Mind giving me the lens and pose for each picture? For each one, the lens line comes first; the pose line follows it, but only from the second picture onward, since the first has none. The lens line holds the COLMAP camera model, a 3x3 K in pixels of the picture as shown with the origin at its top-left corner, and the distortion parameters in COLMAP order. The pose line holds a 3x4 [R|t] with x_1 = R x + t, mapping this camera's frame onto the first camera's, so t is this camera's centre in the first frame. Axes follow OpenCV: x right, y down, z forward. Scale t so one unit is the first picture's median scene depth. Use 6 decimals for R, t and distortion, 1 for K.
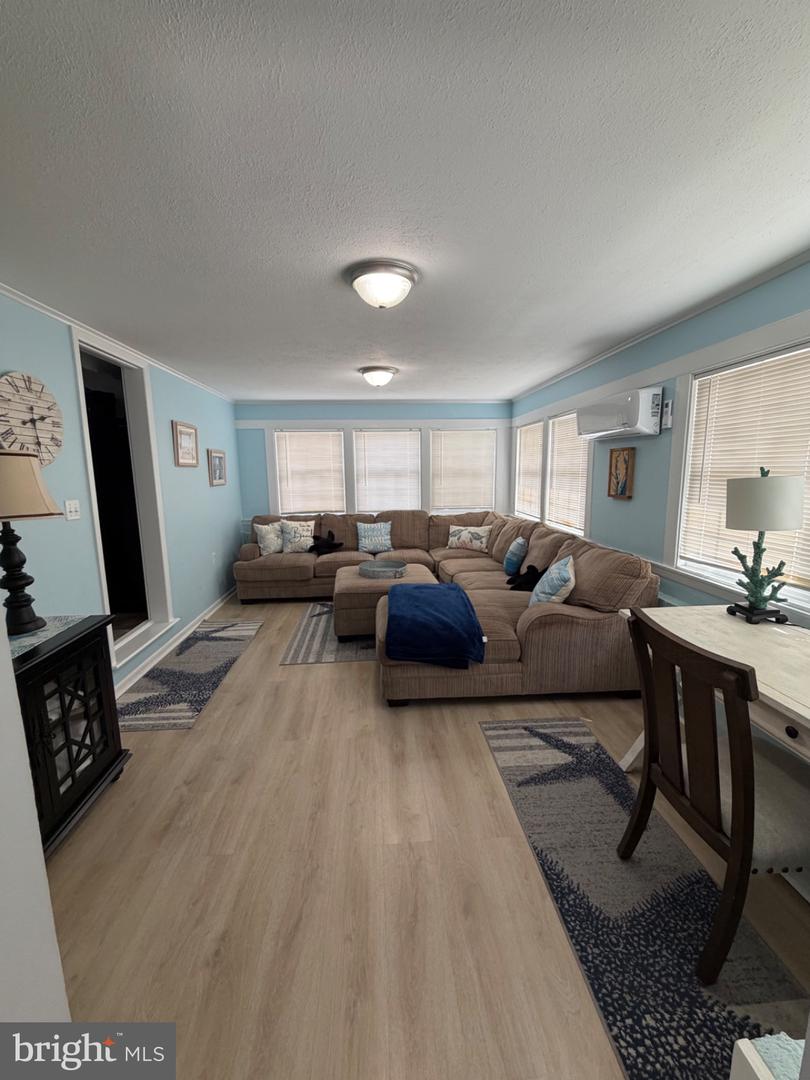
lens RADIAL K [[423.8, 0, 405.3], [0, 423.8, 533.9], [0, 0, 1]] dist [0.012952, -0.000170]
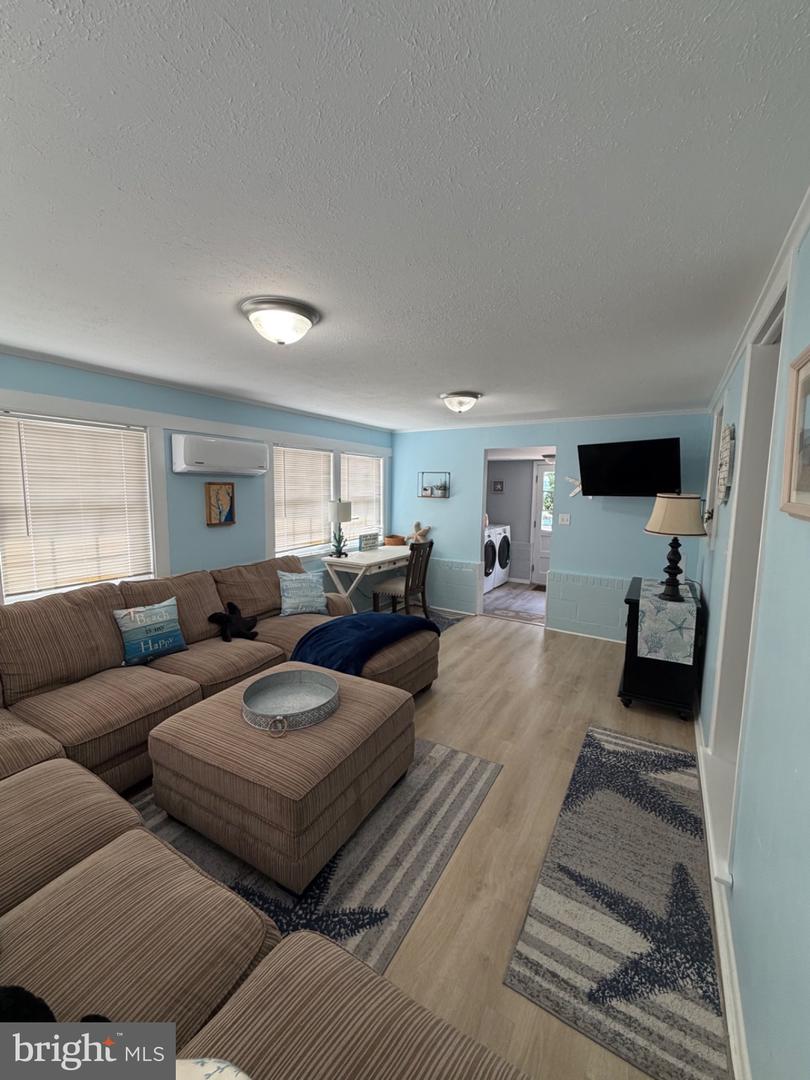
lens RADIAL K [[423.8, 0, 405.3], [0, 423.8, 533.9], [0, 0, 1]] dist [0.012952, -0.000170]
pose [[-0.806077, -0.060556, 0.588705, -0.584057], [0.088990, 0.971038, 0.221733, -0.273523], [-0.585082, 0.231123, -0.777343, 1.616082]]
